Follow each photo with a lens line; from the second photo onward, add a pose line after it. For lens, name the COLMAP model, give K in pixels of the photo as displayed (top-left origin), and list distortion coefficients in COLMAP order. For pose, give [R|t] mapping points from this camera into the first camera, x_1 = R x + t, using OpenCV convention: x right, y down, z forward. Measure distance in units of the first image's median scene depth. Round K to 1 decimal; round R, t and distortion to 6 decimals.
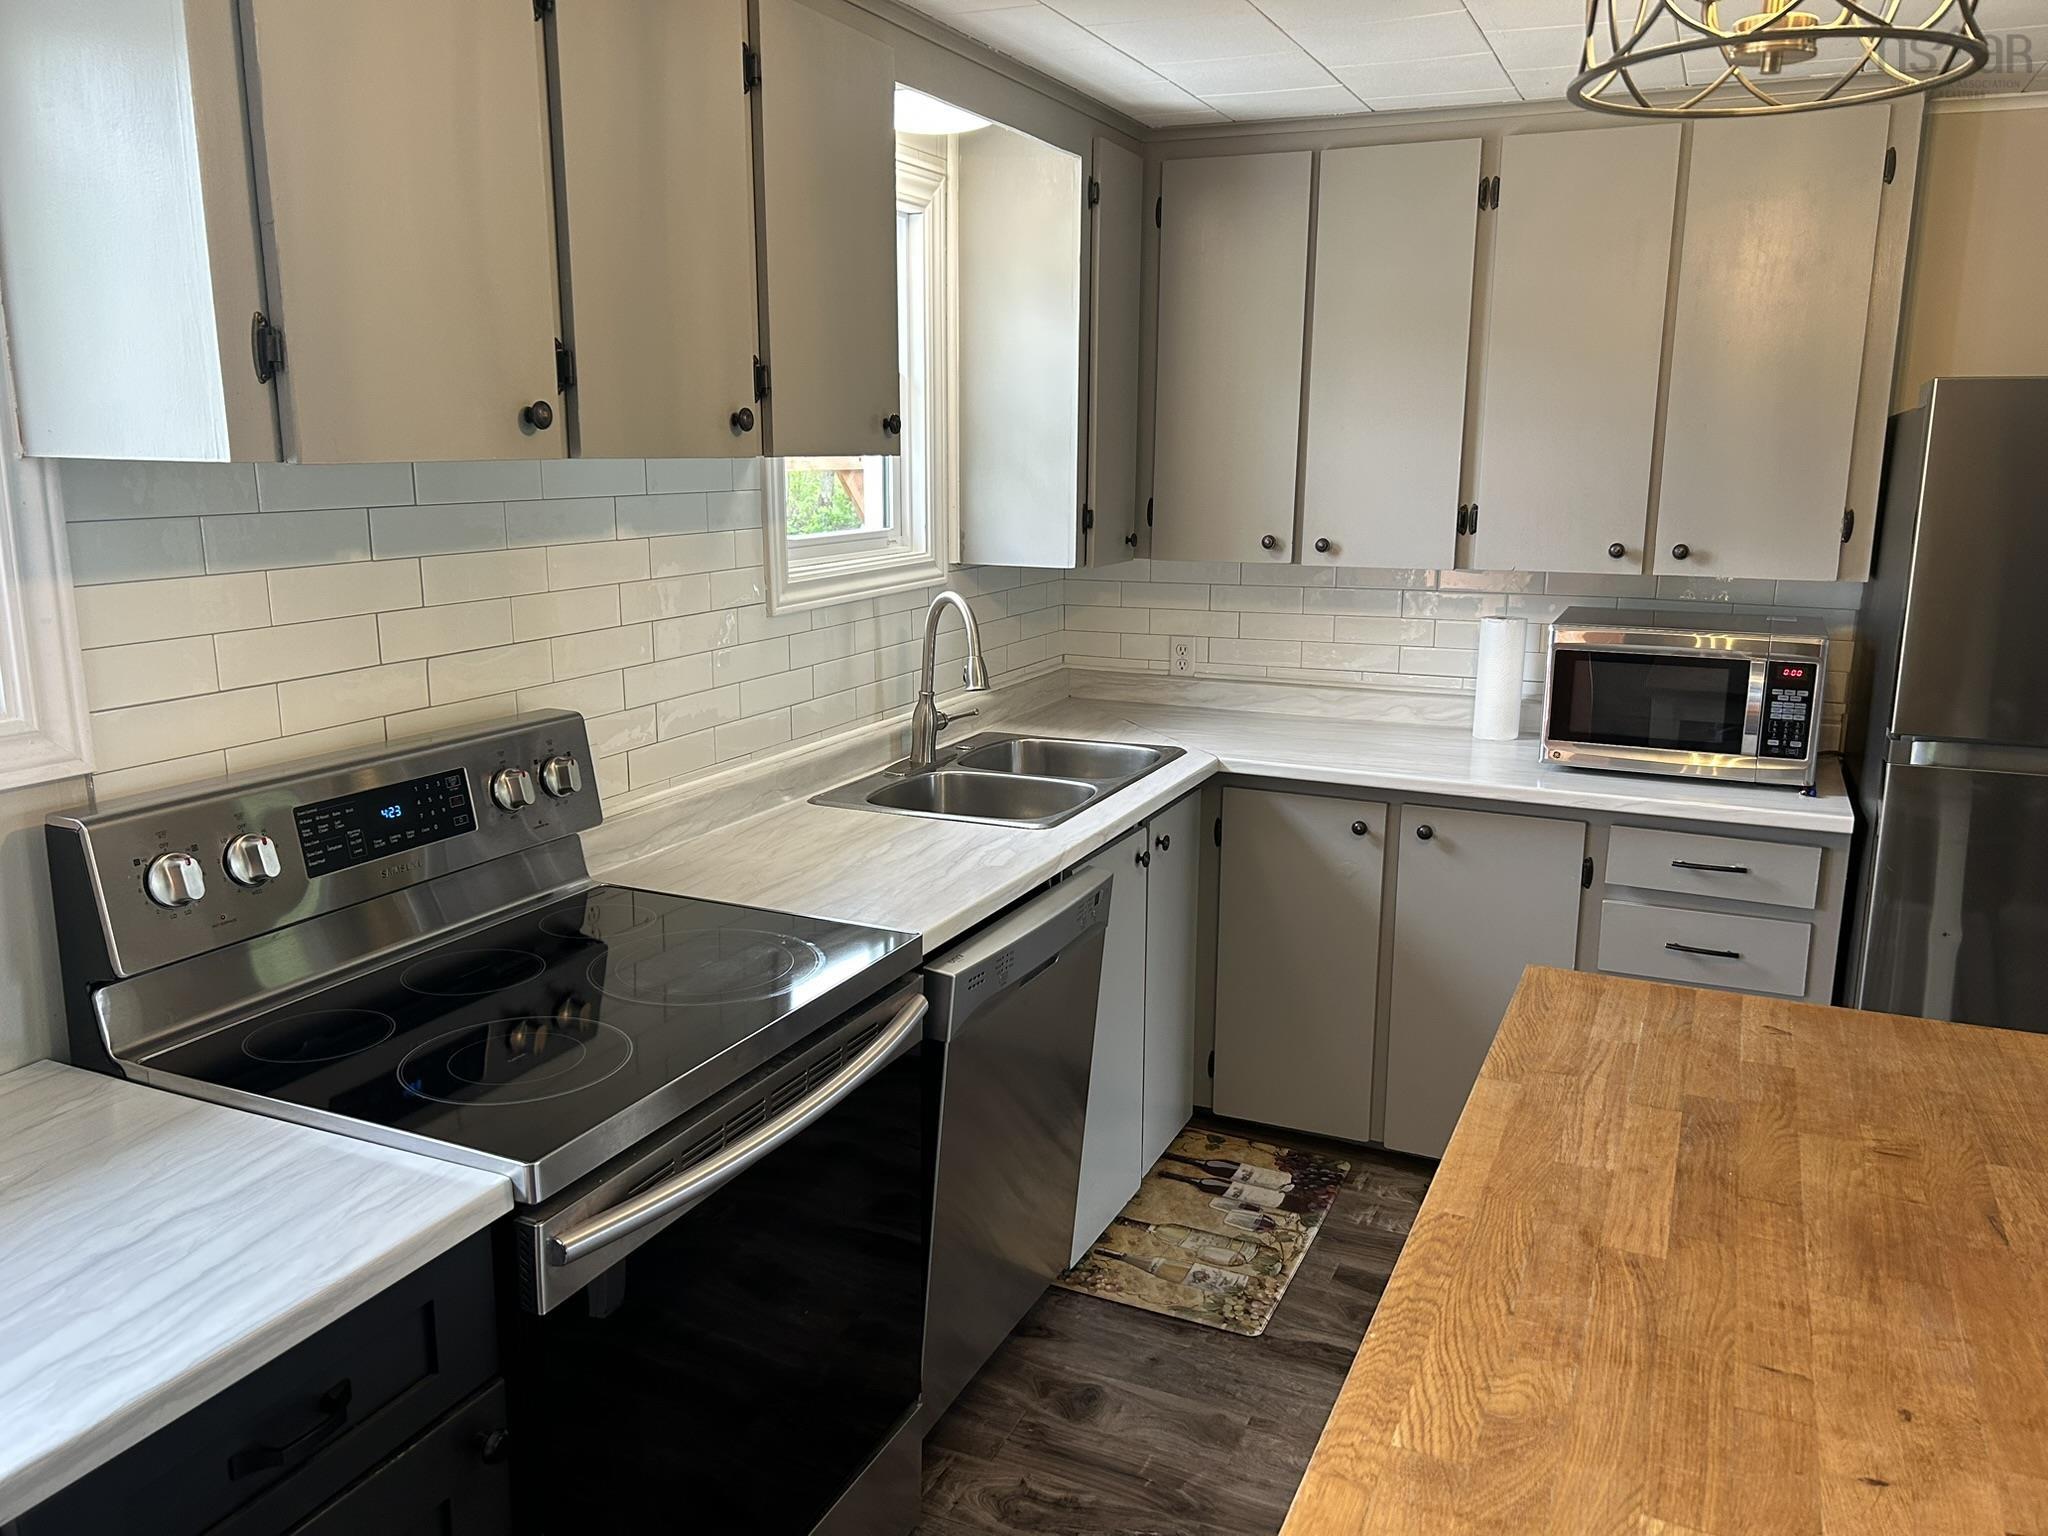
lens RADIAL K [[1536.5, 0, 1031.7], [0, 1536.5, 765.7], [0, 0, 1]] dist [0.069671, -0.081374]
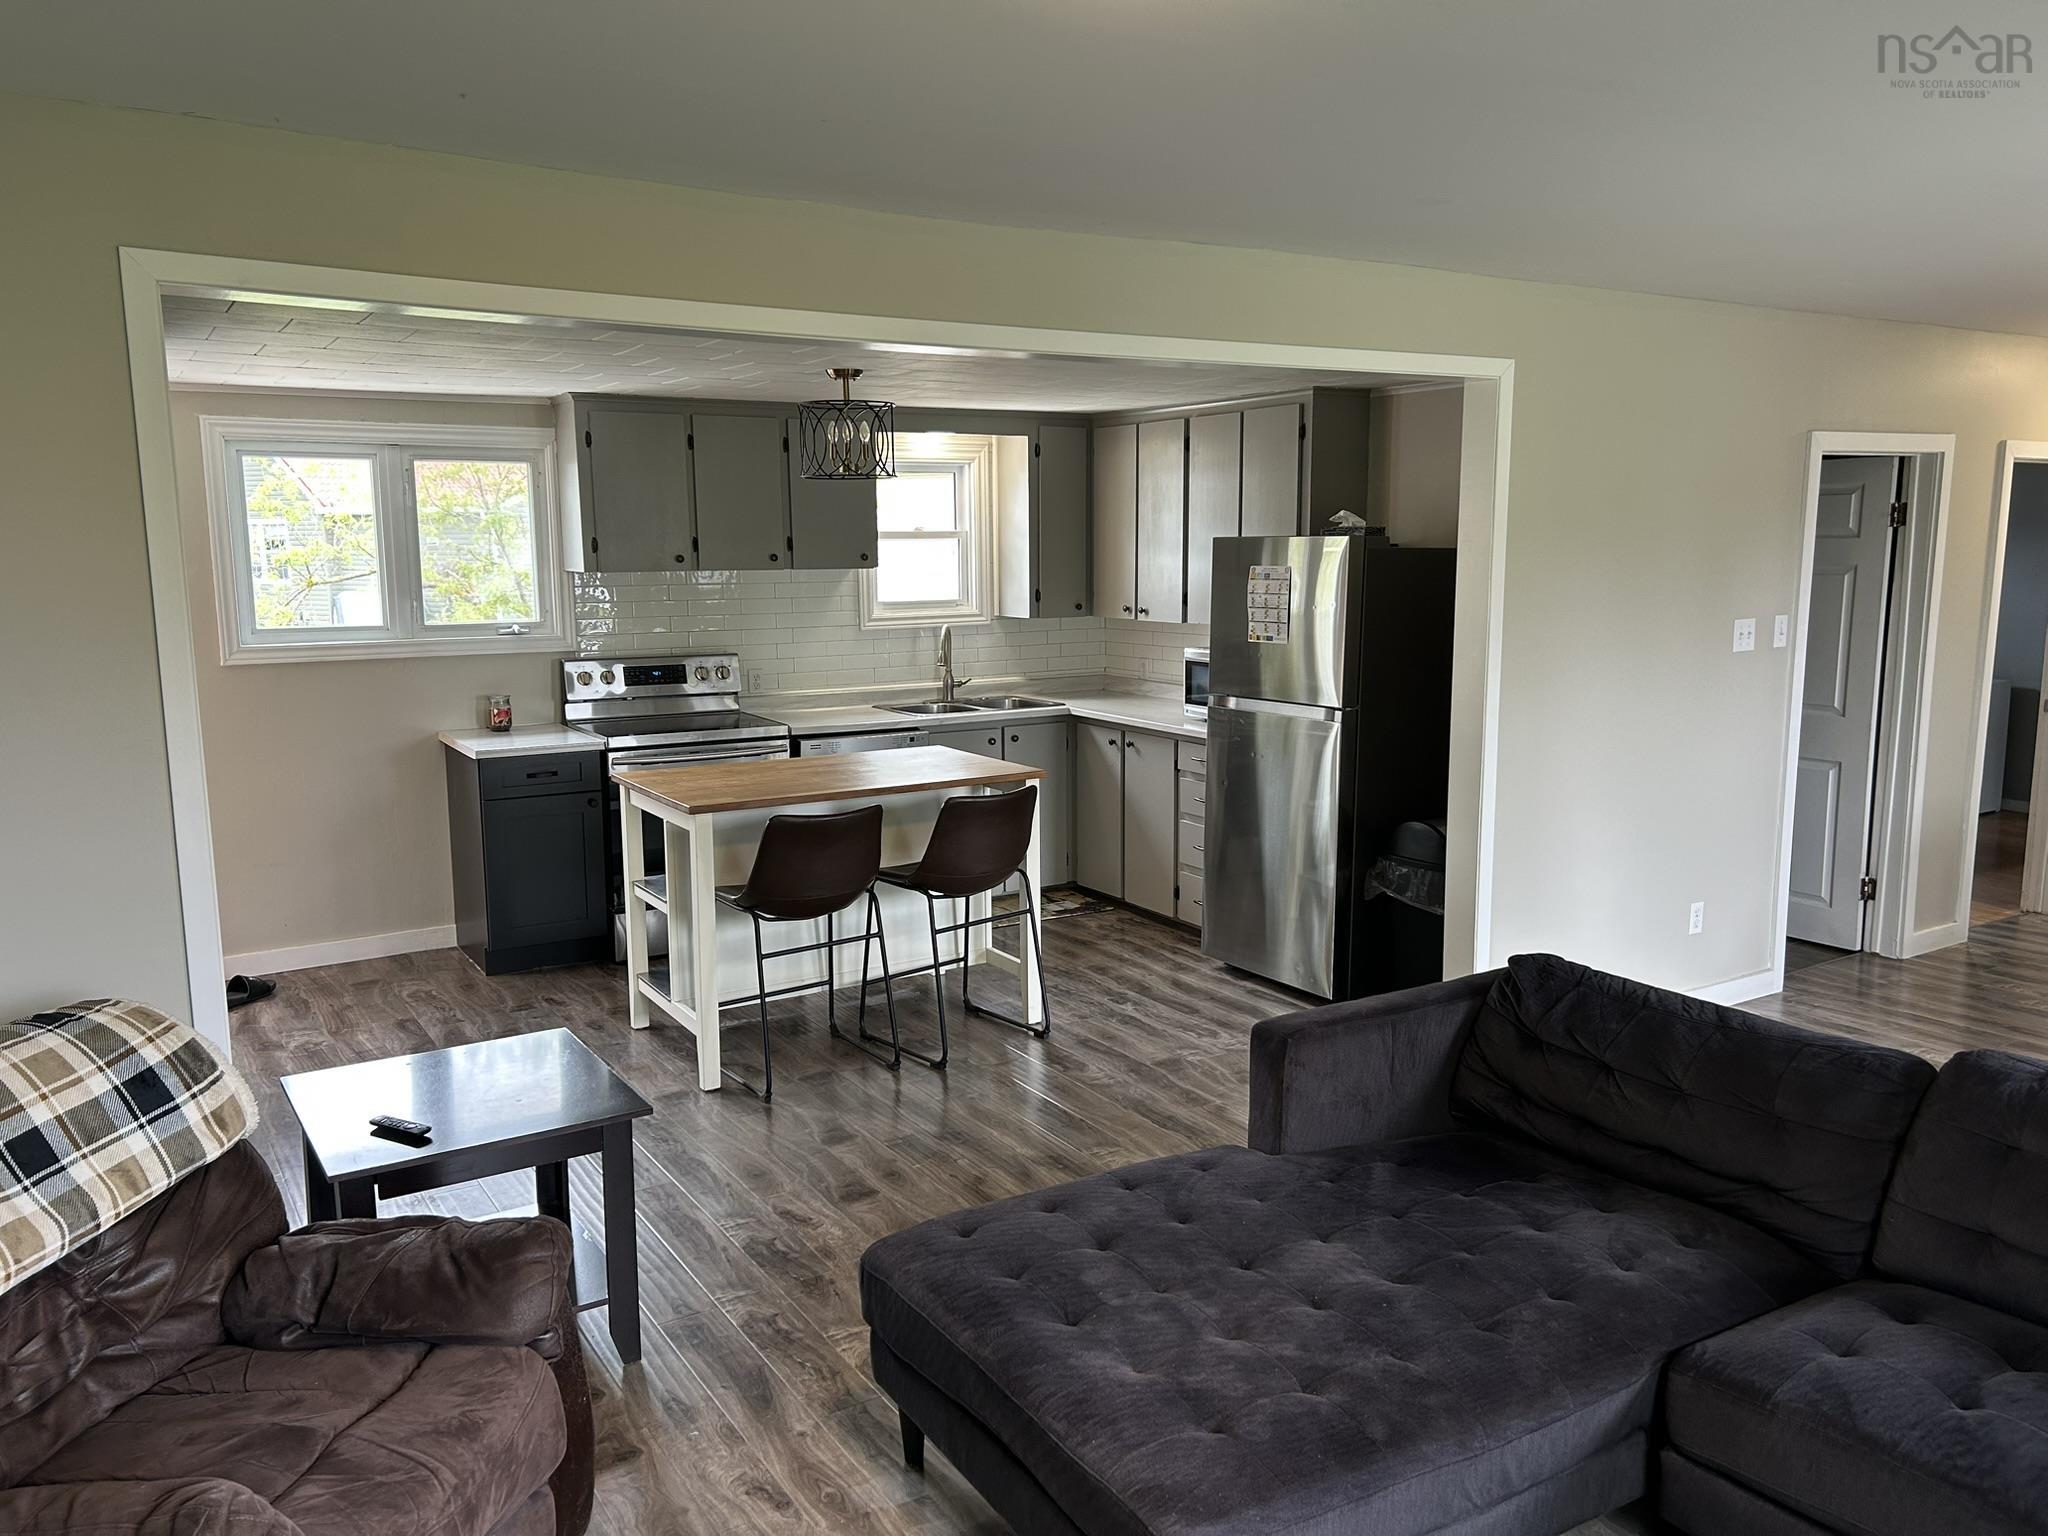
lens RADIAL K [[1536.5, 0, 1055.0], [0, 1536.5, 785.5], [0, 0, 1]] dist [0.069671, -0.081374]
pose [[0.833972, 0.078462, -0.546200, 1.332730], [-0.104688, 0.994360, -0.017004, 0.147082], [0.541785, 0.071362, 0.837482, -0.821571]]
